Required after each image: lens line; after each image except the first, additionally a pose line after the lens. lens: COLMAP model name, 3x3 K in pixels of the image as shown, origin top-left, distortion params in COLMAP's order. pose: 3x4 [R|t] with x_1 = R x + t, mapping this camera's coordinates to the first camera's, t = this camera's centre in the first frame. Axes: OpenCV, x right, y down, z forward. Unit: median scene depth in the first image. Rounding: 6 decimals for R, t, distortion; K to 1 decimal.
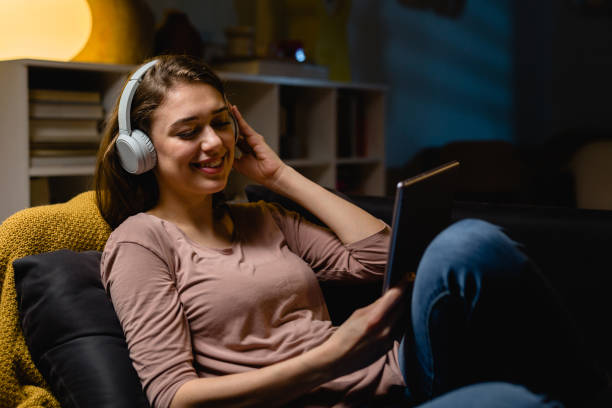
lens RADIAL K [[996.2, 0, 287.5], [0, 996.2, 150.1], [0, 0, 1]] dist [-0.070281, 0.000000]
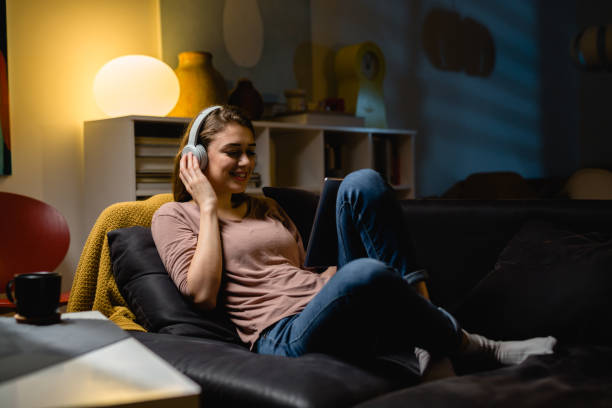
lens RADIAL K [[878.6, 0, 305.6], [0, 878.6, 201.9], [0, 0, 1]] dist [0.026035, 0.000000]
pose [[0.993354, -0.022321, -0.112916, 0.130700], [0.022268, 0.999751, -0.001729, 0.042302], [0.112927, -0.000797, 0.993603, -0.253284]]
